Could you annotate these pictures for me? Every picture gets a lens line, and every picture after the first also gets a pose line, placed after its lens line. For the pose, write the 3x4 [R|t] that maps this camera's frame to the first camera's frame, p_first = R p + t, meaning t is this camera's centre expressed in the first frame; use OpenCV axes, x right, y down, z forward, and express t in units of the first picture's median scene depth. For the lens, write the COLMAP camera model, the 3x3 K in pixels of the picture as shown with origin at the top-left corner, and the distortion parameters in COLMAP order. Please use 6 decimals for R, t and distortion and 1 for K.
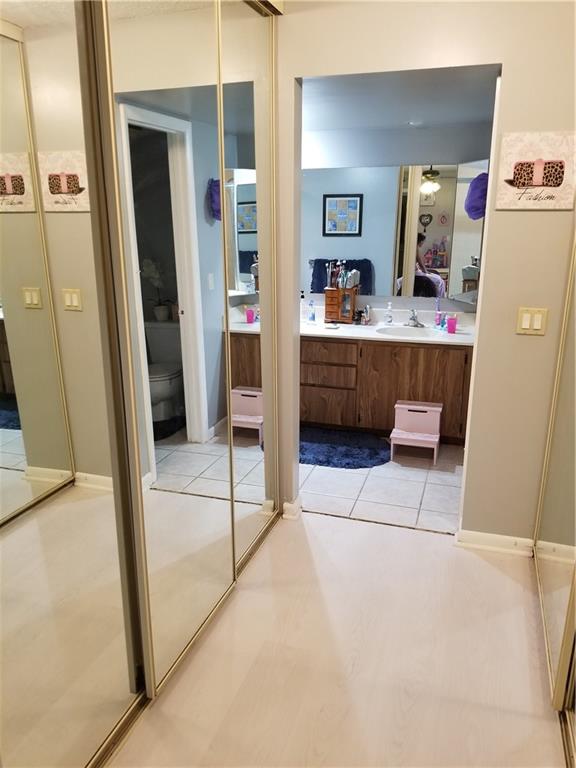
lens RADIAL K [[590.4, 0, 288.0], [0, 590.4, 384.0], [0, 0, 1]] dist [0.061843, -0.114290]
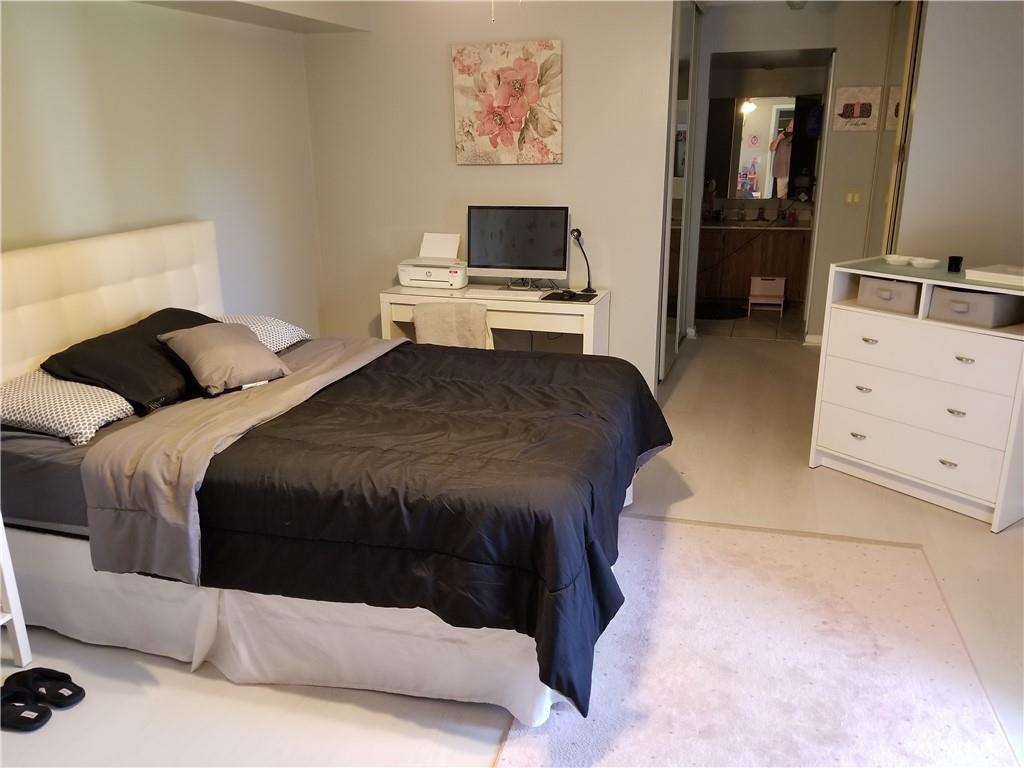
lens RADIAL K [[809.7, 0, 512.0], [0, 809.7, 384.0], [0, 0, 1]] dist [0.010255, -0.001816]
pose [[0.999958, -0.009120, -0.000222, -0.544449], [0.009122, 0.999798, 0.017898, 0.361665], [0.000059, -0.017899, 0.999840, -1.269634]]
